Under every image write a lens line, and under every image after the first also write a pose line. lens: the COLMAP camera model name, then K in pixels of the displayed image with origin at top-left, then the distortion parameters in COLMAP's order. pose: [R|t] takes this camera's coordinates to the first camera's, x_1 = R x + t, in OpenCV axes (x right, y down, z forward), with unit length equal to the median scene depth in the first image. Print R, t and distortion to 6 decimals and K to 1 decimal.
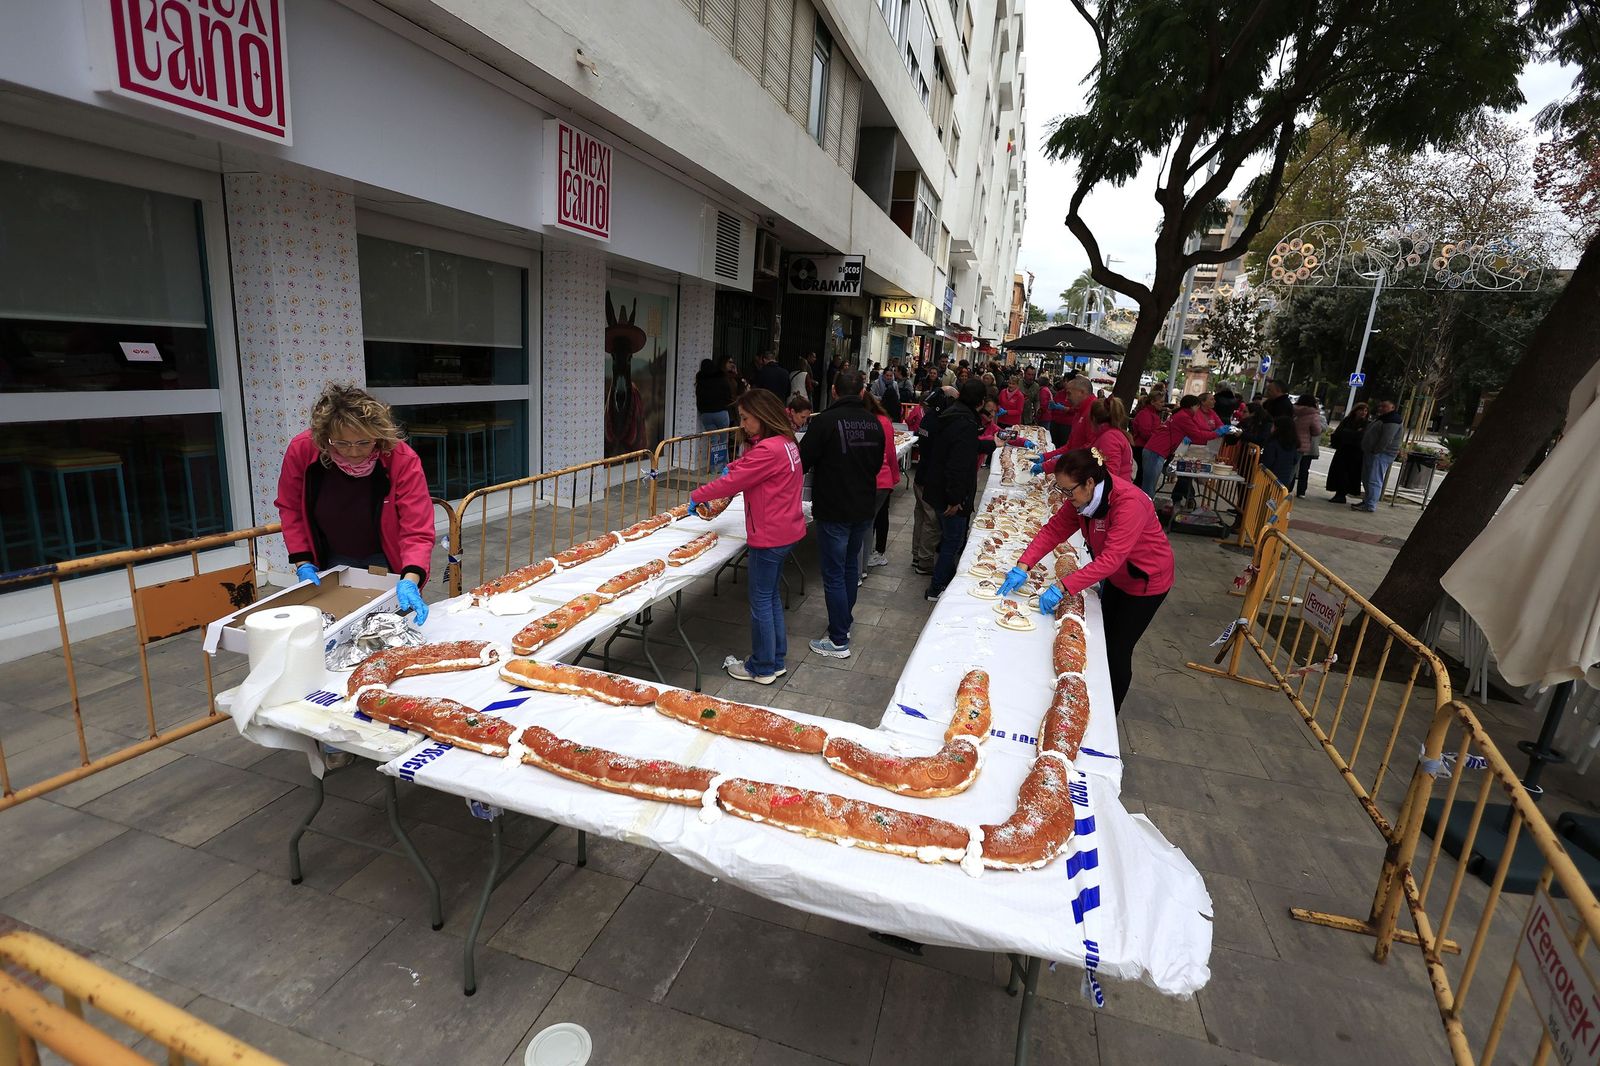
lens RADIAL K [[734.6, 0, 803.6], [0, 734.6, 524.9], [0, 0, 1]] dist [0.000169, 0.000887]
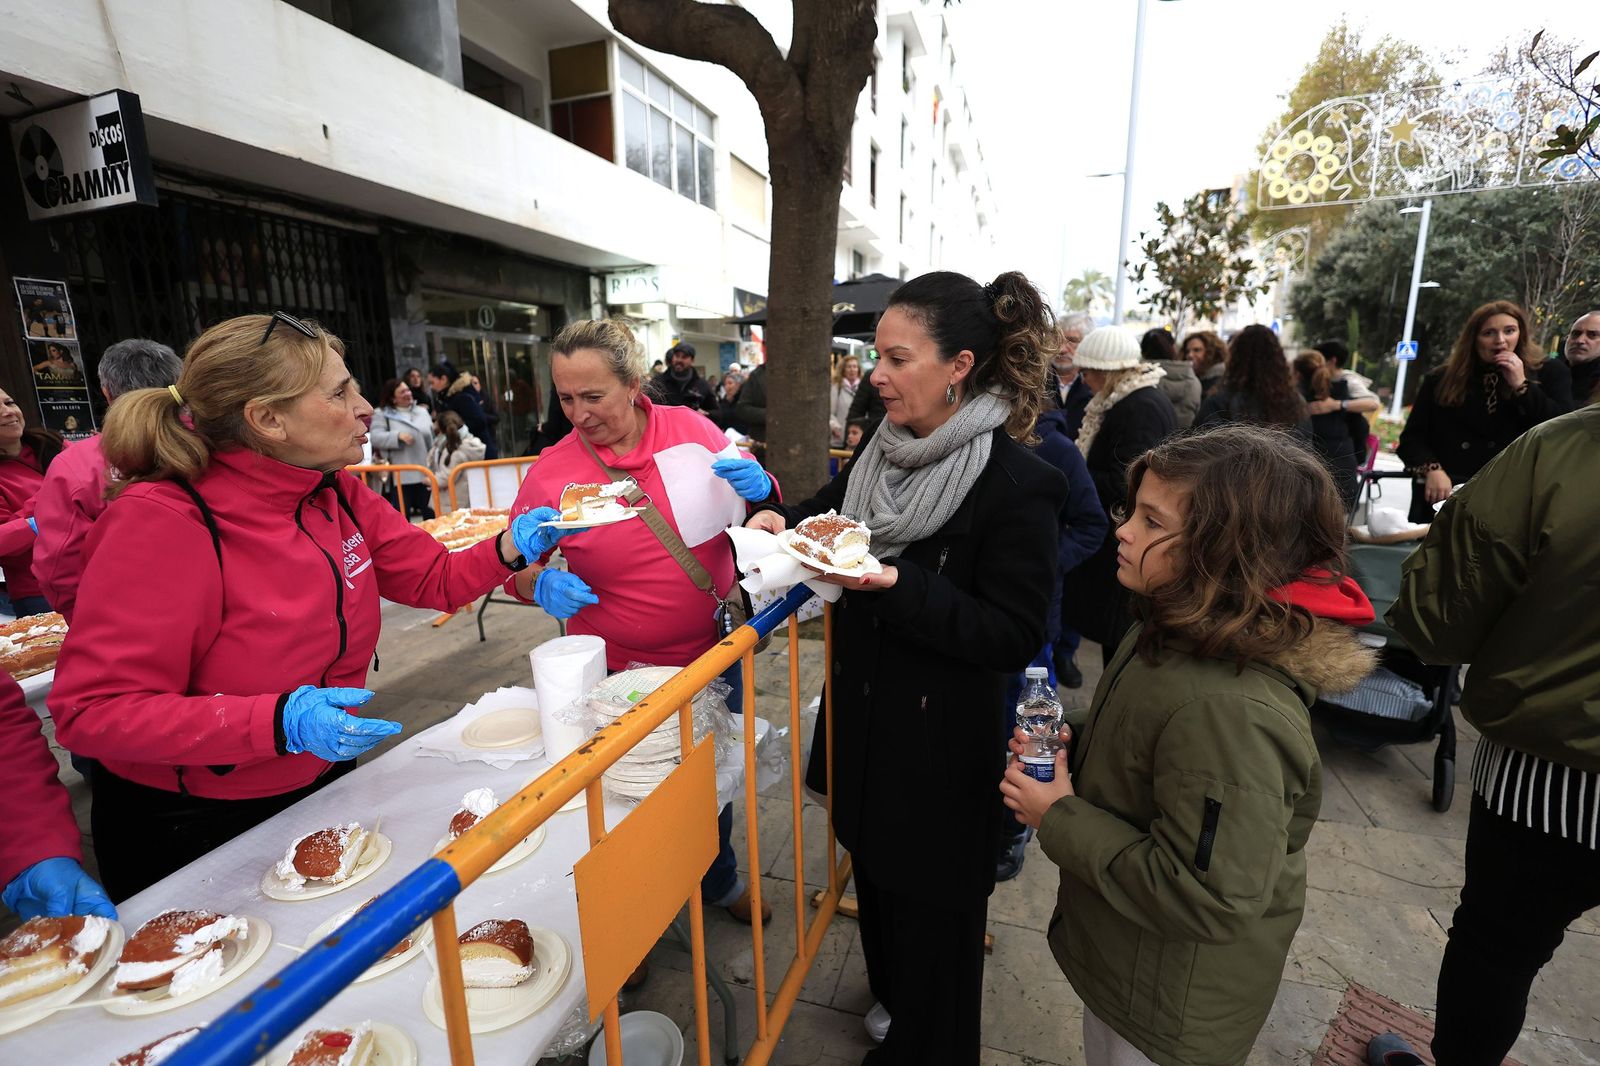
lens RADIAL K [[734.9, 0, 800.0], [0, 734.9, 533.0], [0, 0, 1]] dist [-0.001828, 0.000696]
pose [[0.995747, -0.080804, -0.044248, 0.642604], [0.079344, 0.996273, -0.033820, -0.146127], [0.046816, 0.030165, 0.998448, 0.962177]]
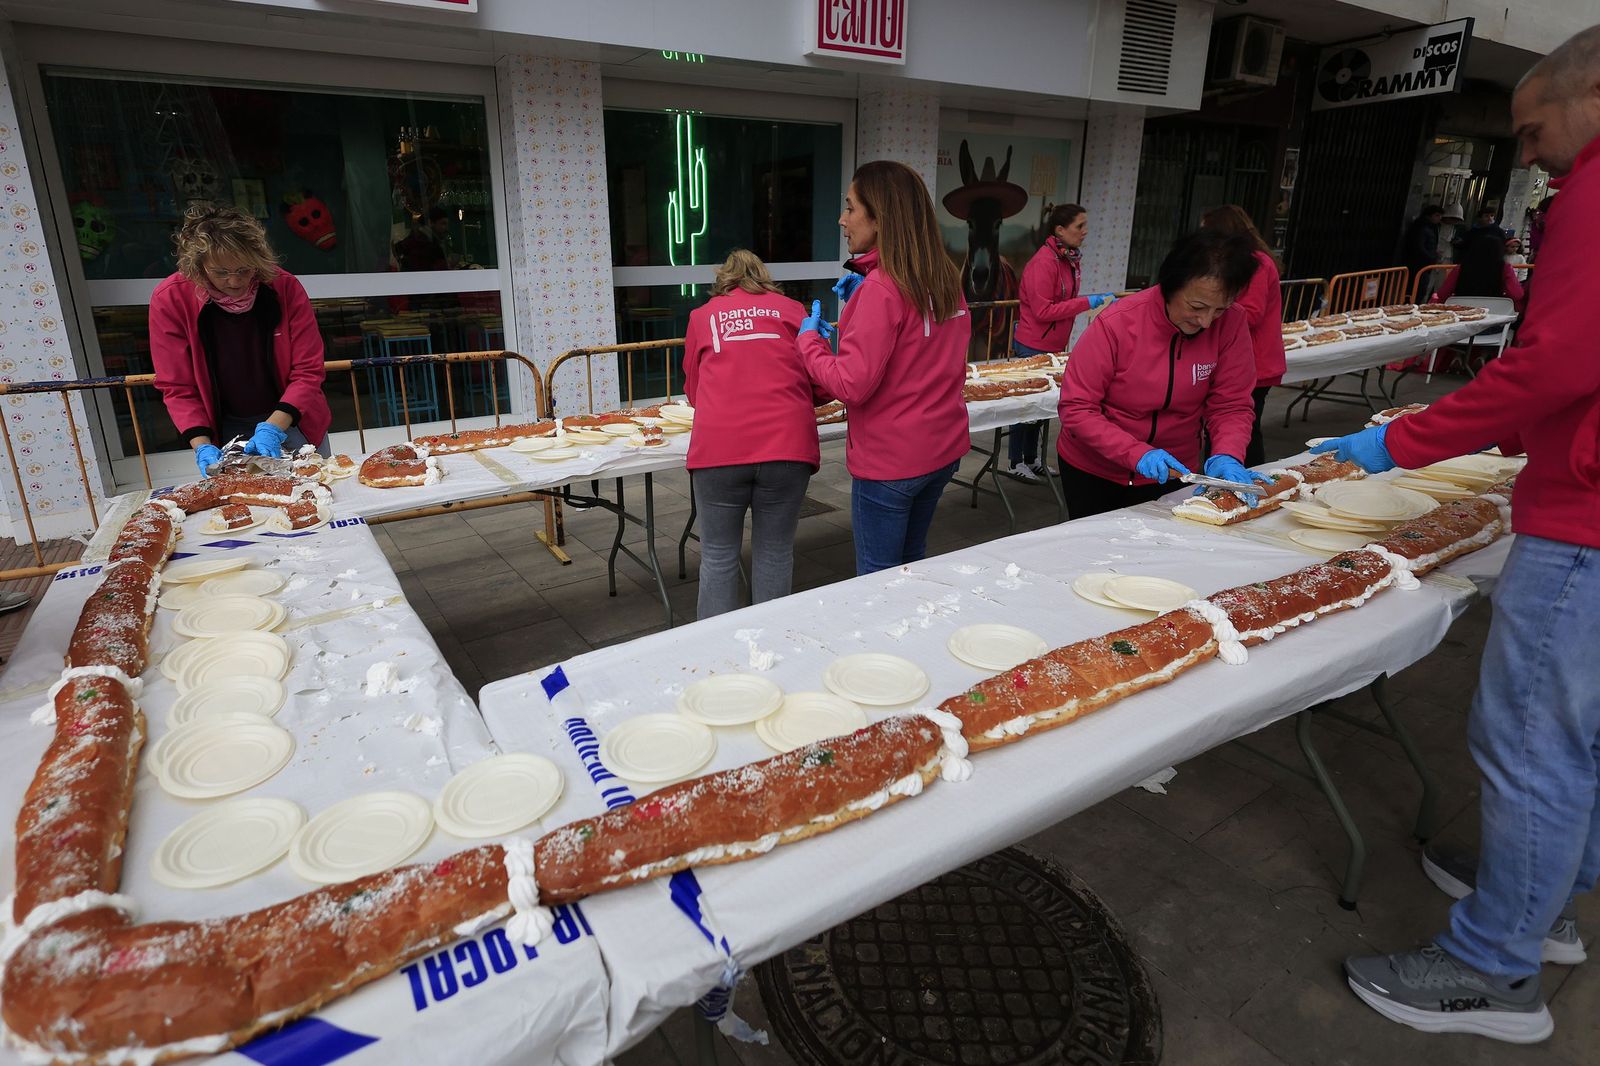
lens RADIAL K [[817.2, 0, 717.9], [0, 817.2, 471.9], [0, 0, 1]] dist [-0.000574, 0.000043]
pose [[0.736018, 0.091906, -0.670694, 0.165811], [-0.080399, 0.995597, 0.048199, 0.018059], [0.672170, 0.018447, 0.740167, 0.176587]]
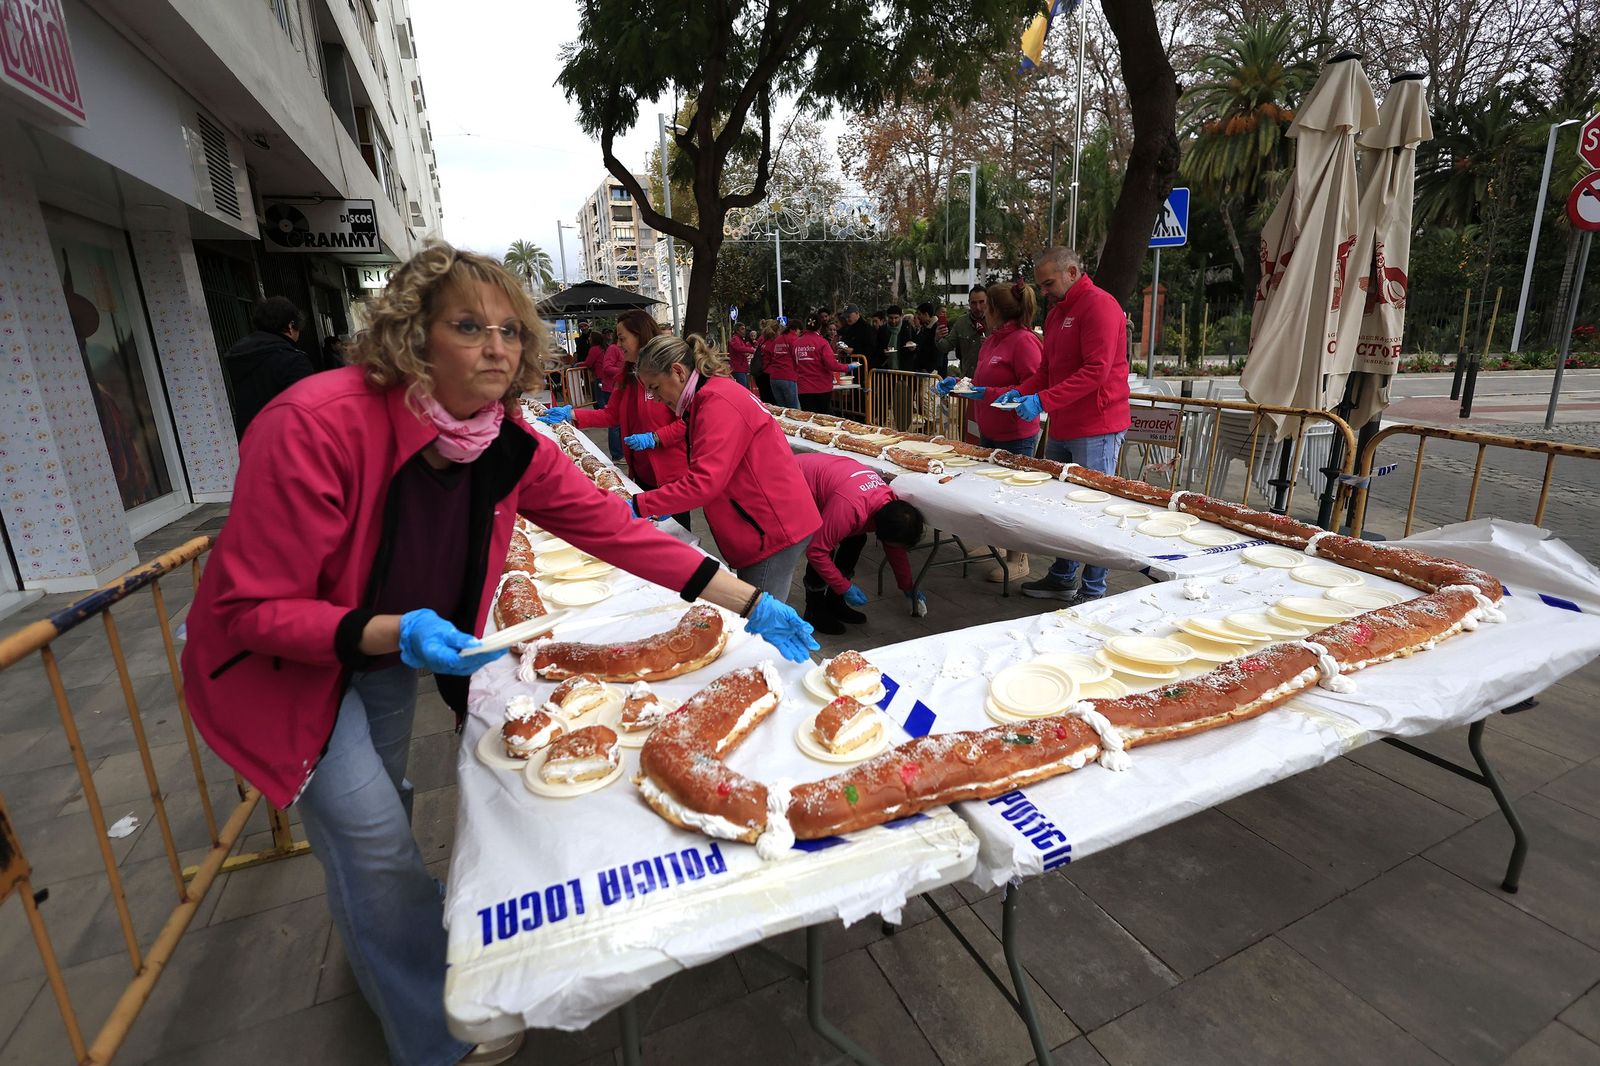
lens RADIAL K [[733.6, 0, 804.5], [0, 733.6, 524.9], [0, 0, 1]] dist [-0.000406, 0.001676]
pose [[0.752470, -0.258772, 0.605662, -0.210202], [0.240597, 0.964029, 0.112970, -0.001411], [-0.613108, 0.060714, 0.787662, 0.148241]]
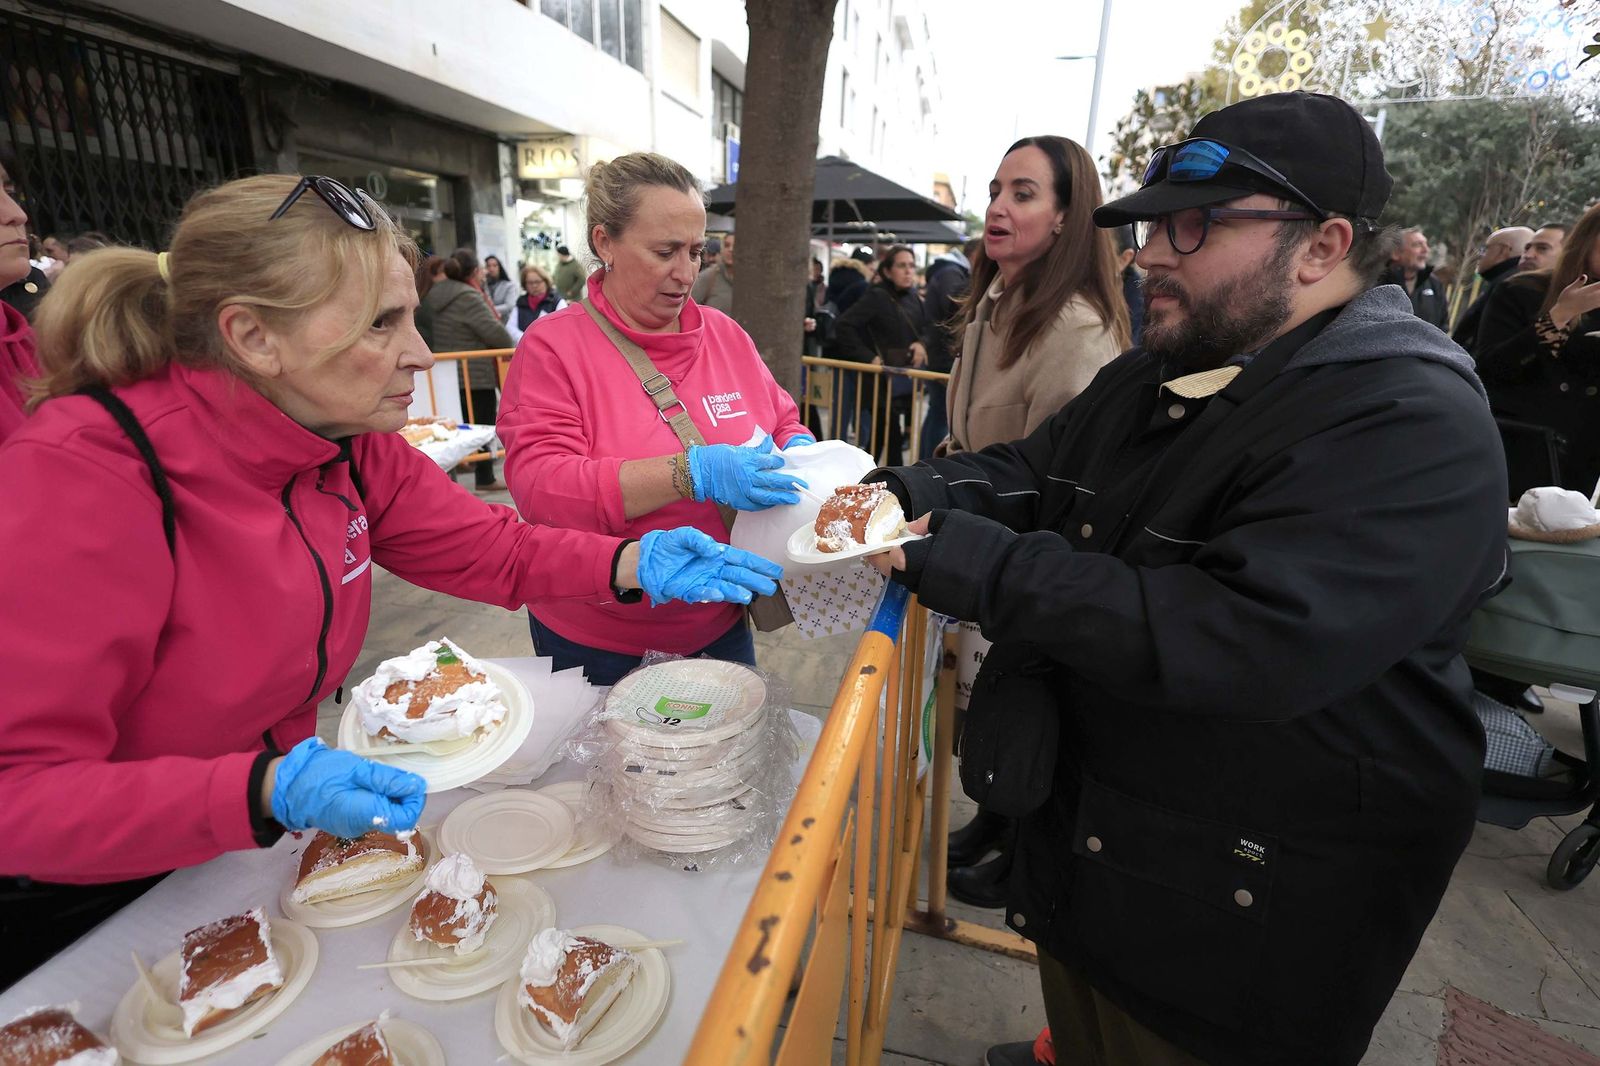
lens RADIAL K [[768.2, 0, 786.2], [0, 768.2, 513.8], [0, 0, 1]] dist [0.000596, -0.001139]
pose [[0.997312, -0.065437, 0.032957, 0.614682], [0.063201, 0.995892, 0.064845, -0.154853], [-0.037065, -0.062588, 0.997351, 1.002267]]
